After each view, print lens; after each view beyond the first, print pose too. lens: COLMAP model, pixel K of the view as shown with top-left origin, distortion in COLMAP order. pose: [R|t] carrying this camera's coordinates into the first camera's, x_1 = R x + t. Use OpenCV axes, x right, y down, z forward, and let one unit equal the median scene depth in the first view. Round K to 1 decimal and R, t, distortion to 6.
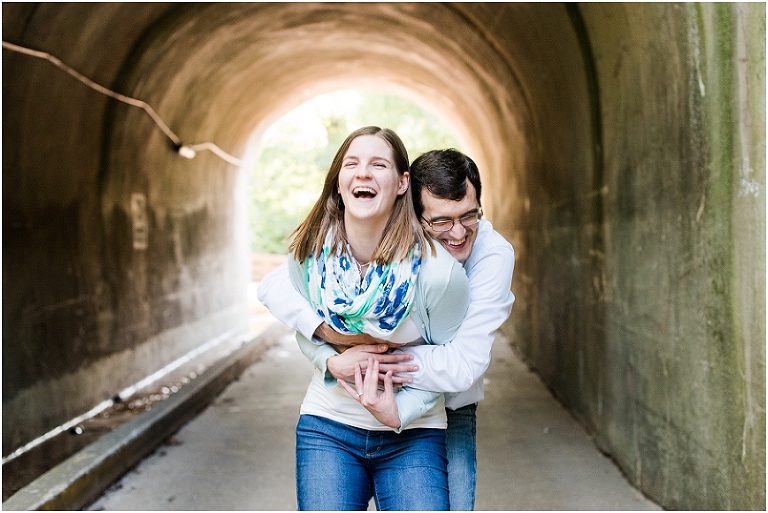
lens RADIAL K [[1233.1, 0, 384.3], [0, 1233.1, 246.7], [0, 0, 1]] dist [0.018874, -0.002126]
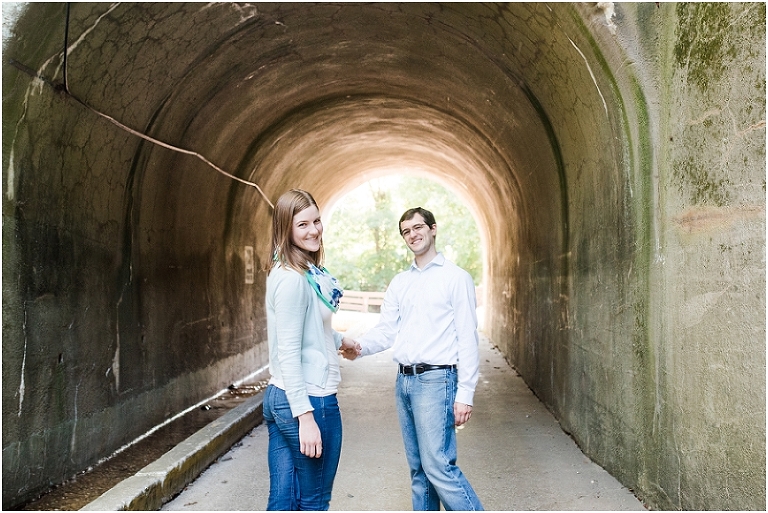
lens RADIAL K [[895.5, 0, 397.3], [0, 895.5, 242.1], [0, 0, 1]] dist [-0.010873, -0.025960]
pose [[0.999503, 0.024427, -0.019935, -0.005755], [-0.025332, 0.998597, -0.046491, -0.003496], [0.018772, 0.046973, 0.998720, -0.060429]]
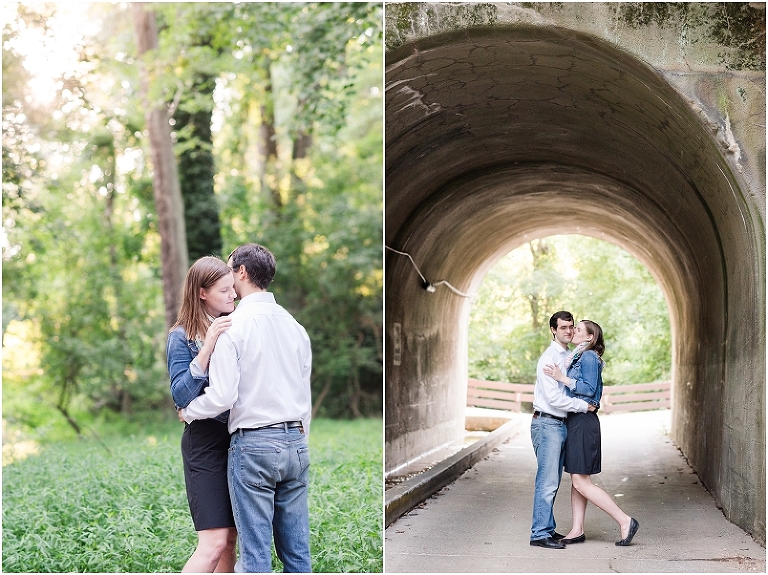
lens RADIAL K [[1404.8, 0, 574.8], [0, 1404.8, 287.6], [0, 0, 1]] dist [0.002539, -0.112427]
pose [[0.998690, 0.049725, -0.012099, 0.000578], [-0.050404, 0.996646, -0.064462, 0.007833], [0.008853, 0.064987, 0.997847, -0.591645]]
